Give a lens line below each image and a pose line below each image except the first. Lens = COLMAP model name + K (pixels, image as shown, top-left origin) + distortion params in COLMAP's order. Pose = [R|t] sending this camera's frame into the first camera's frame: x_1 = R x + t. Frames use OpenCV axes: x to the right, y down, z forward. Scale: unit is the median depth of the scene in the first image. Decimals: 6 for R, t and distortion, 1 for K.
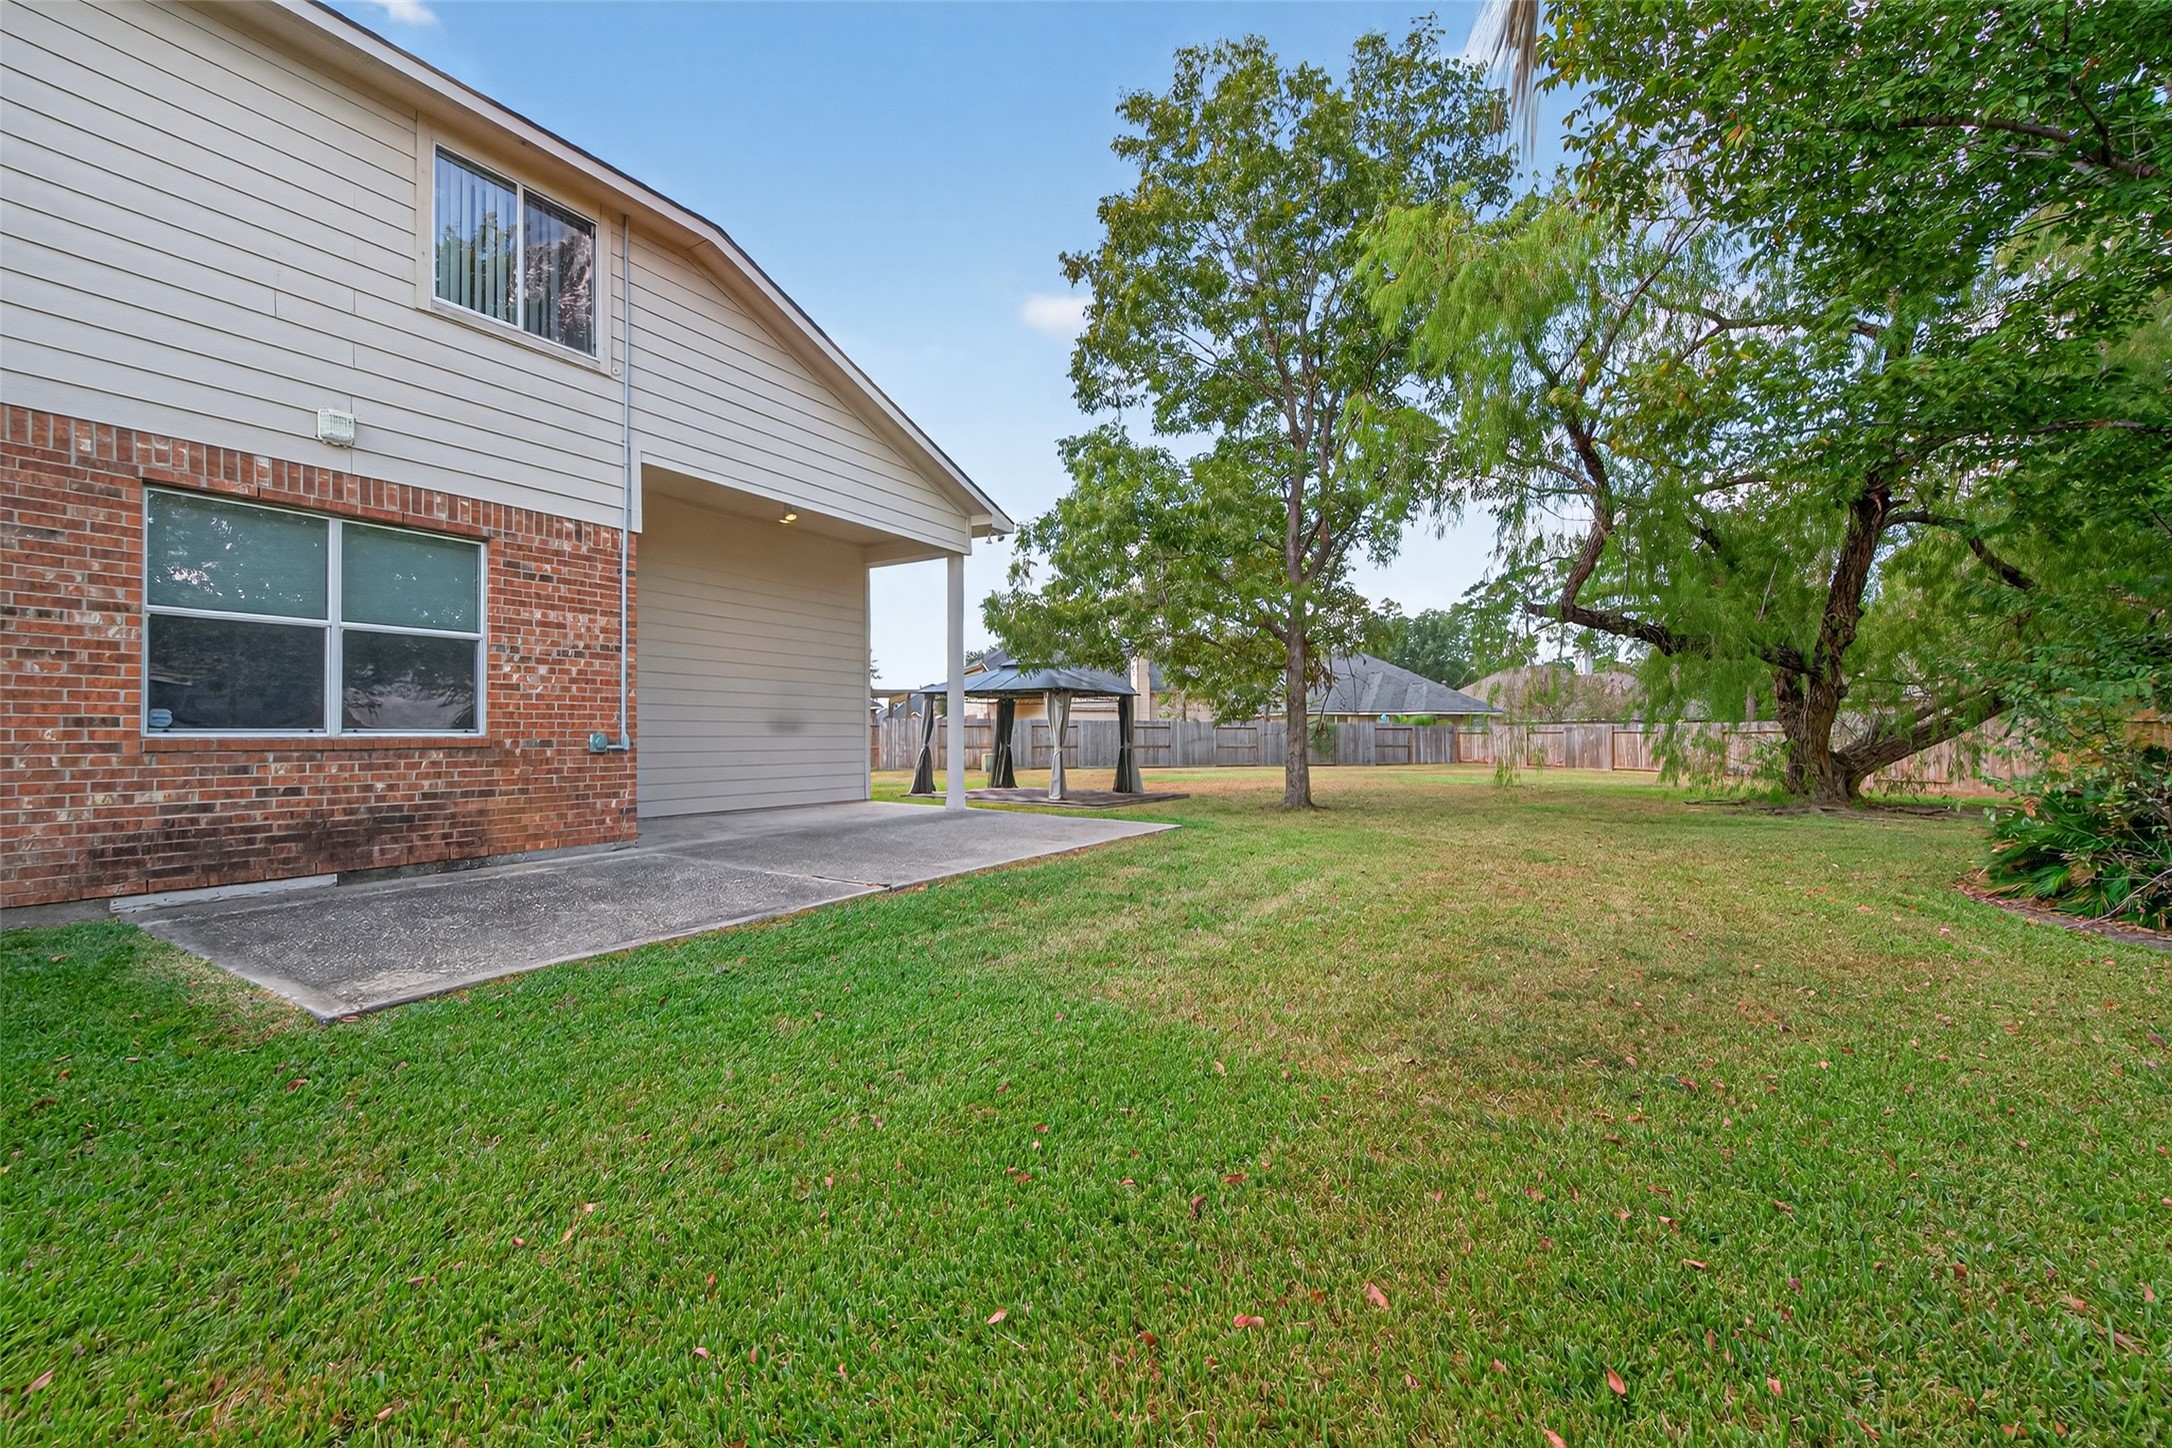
lens RADIAL K [[841.8, 0, 1089.5], [0, 841.8, 727.4], [0, 0, 1]] dist [0.003683, -0.000377]
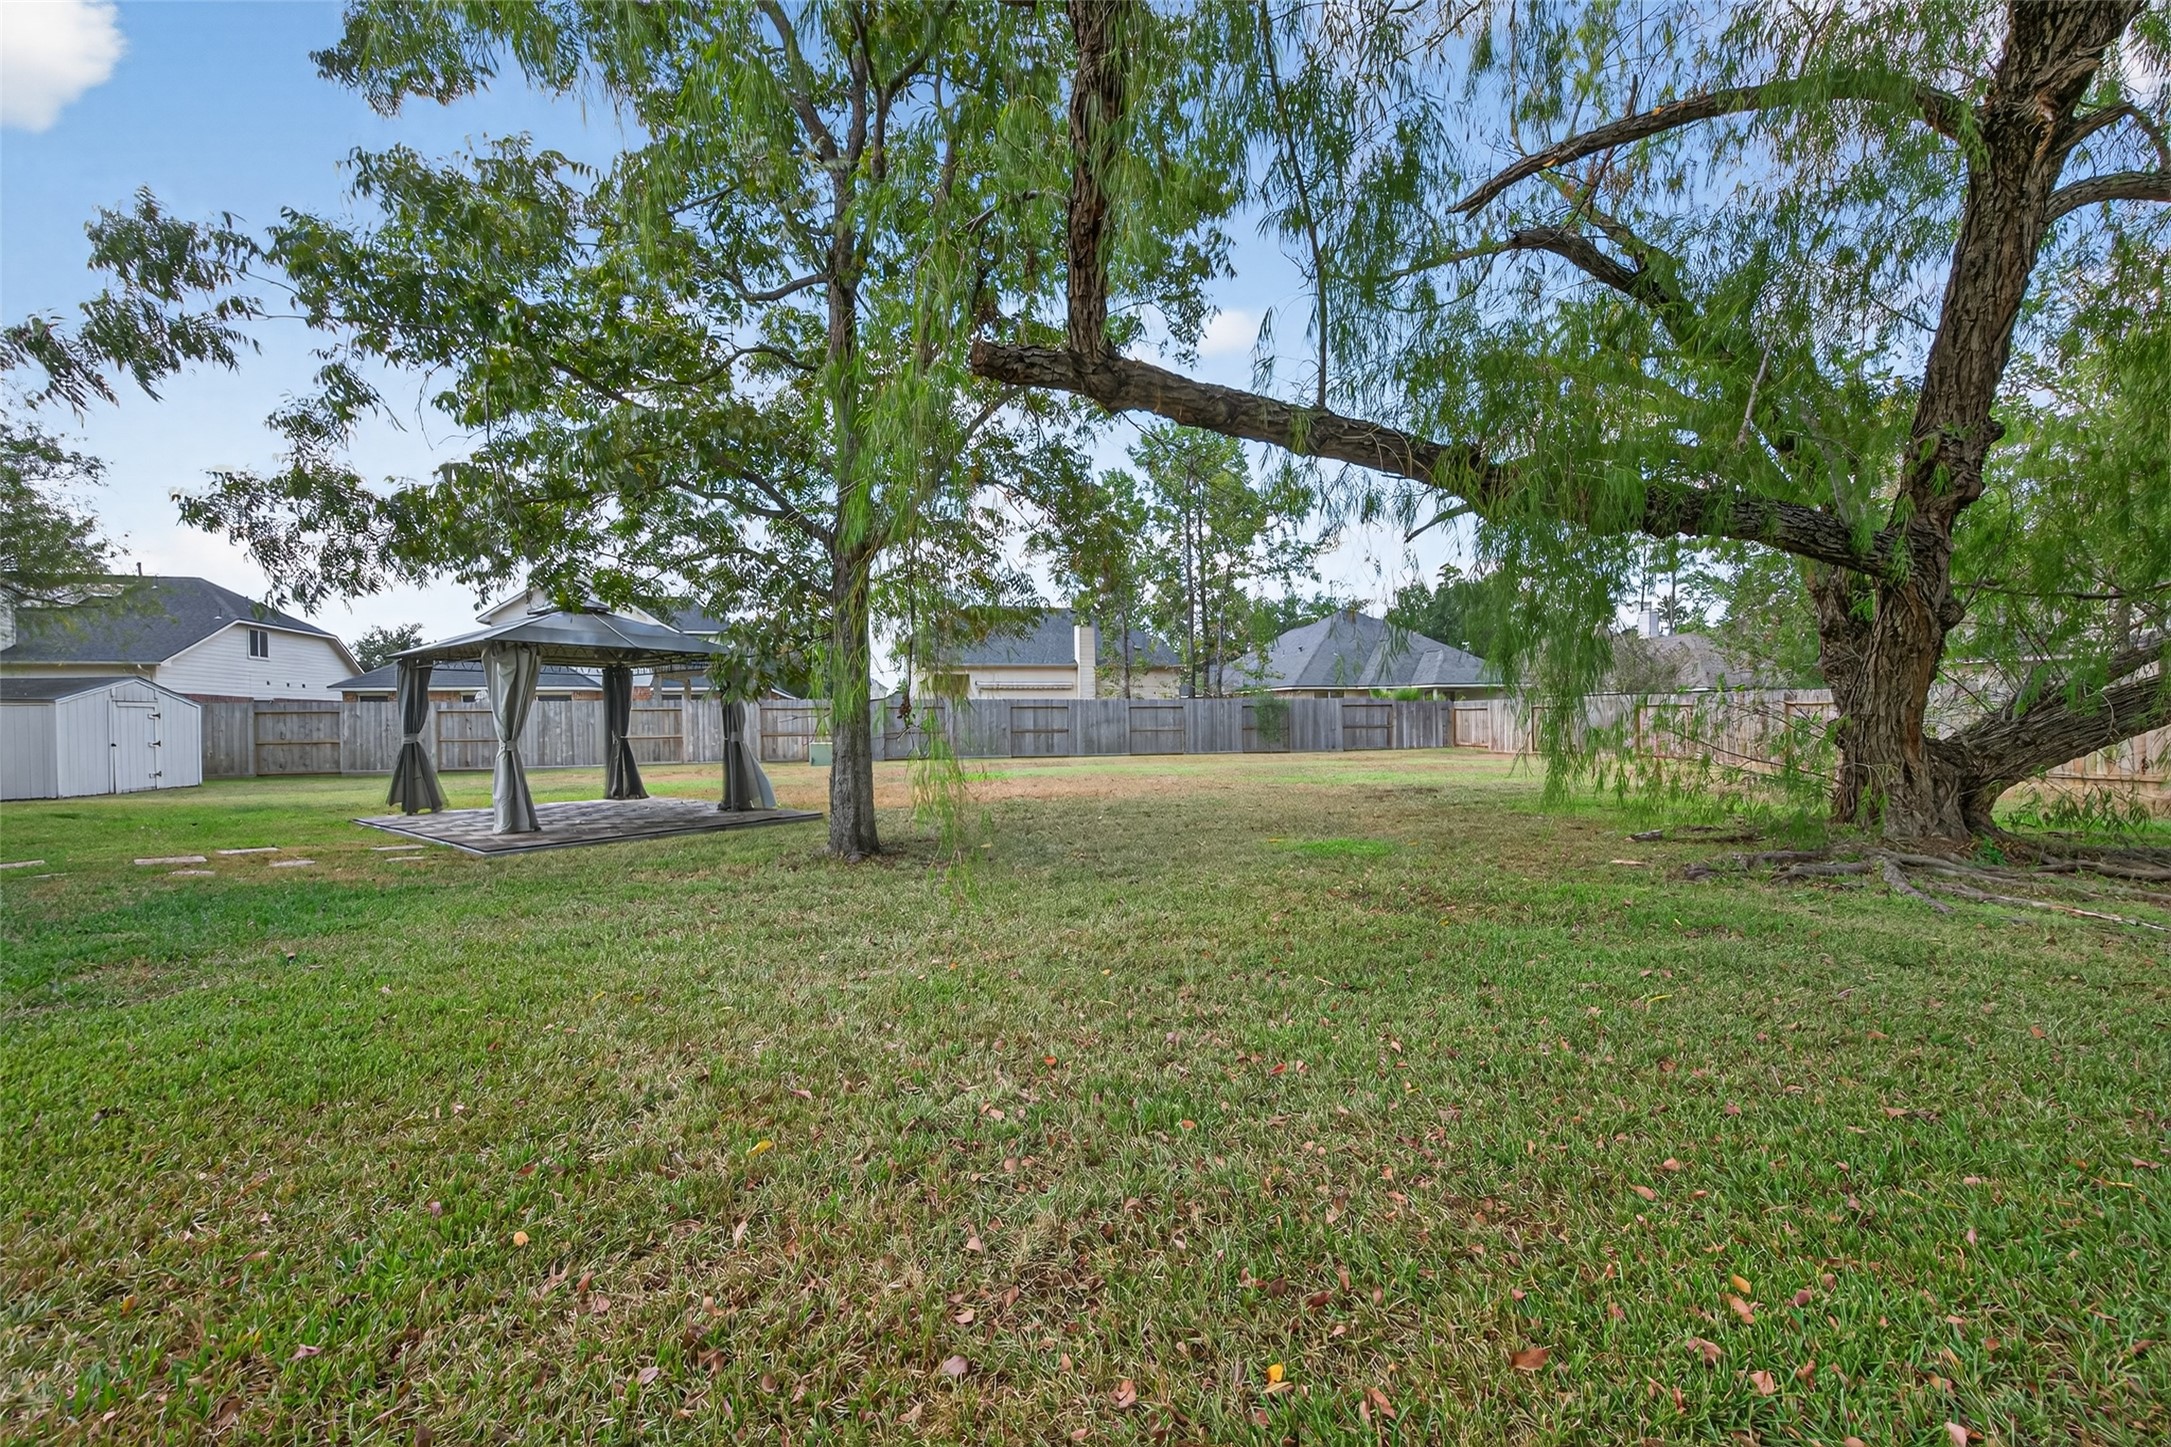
lens RADIAL K [[841.4, 0, 1089.0], [0, 841.4, 726.9], [0, 0, 1]] dist [0.003683, -0.000377]
pose [[0.996229, -0.012615, -0.085842, 0.419696], [0.014518, 0.999662, 0.021584, 0.003202], [0.085540, -0.022749, 0.996075, 0.453691]]
